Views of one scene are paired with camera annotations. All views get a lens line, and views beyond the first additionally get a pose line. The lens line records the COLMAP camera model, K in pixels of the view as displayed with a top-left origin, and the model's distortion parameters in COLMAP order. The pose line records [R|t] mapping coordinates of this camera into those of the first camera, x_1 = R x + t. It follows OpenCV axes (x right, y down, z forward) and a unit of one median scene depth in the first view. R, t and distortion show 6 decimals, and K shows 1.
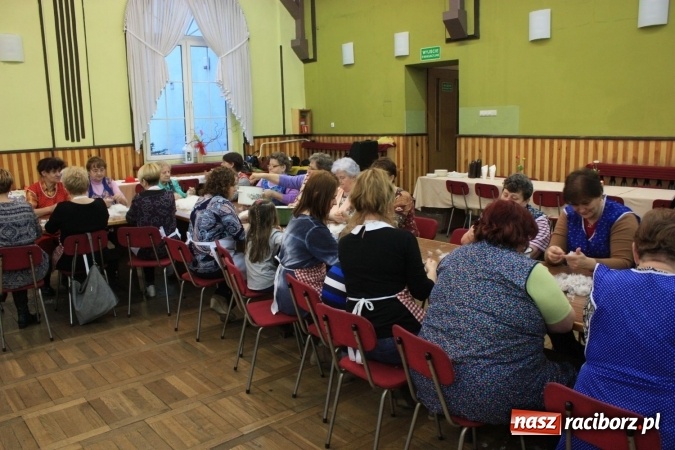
lens RADIAL K [[557.2, 0, 337.5], [0, 557.2, 225.0], [0, 0, 1]] dist [-0.181640, 0.192471]
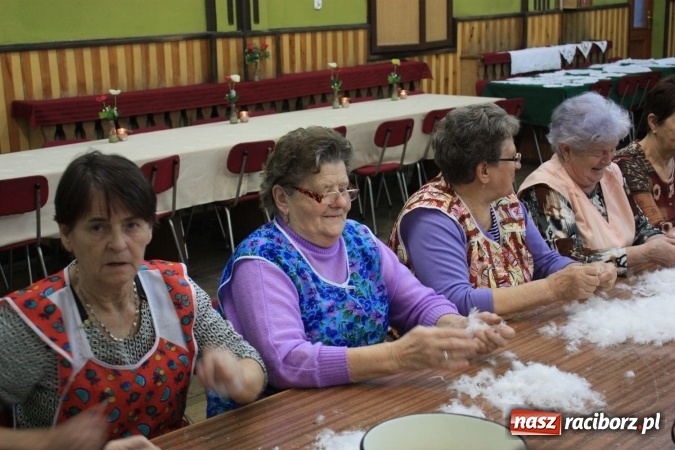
lens RADIAL K [[1047.6, 0, 337.5], [0, 1047.6, 225.0], [0, 0, 1]] dist [-0.013233, 0.131937]
pose [[-0.088866, -0.188365, 0.978070, -0.410536], [0.211231, 0.956056, 0.203317, -0.126747], [-0.973388, 0.224667, -0.045172, 0.723535]]
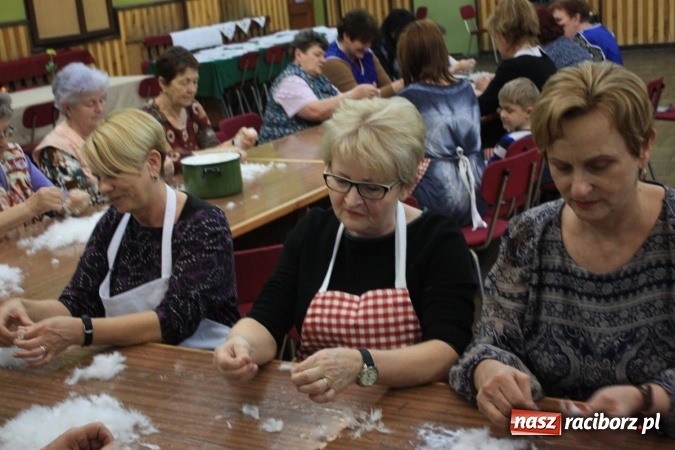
lens RADIAL K [[997.6, 0, 337.5], [0, 997.6, 225.0], [0, 0, 1]] dist [-0.034902, 0.091170]
pose [[-0.316741, -0.188209, 0.929652, -0.538845], [0.275400, 0.919645, 0.280014, -0.103117], [-0.907651, 0.344718, -0.239457, 0.625221]]
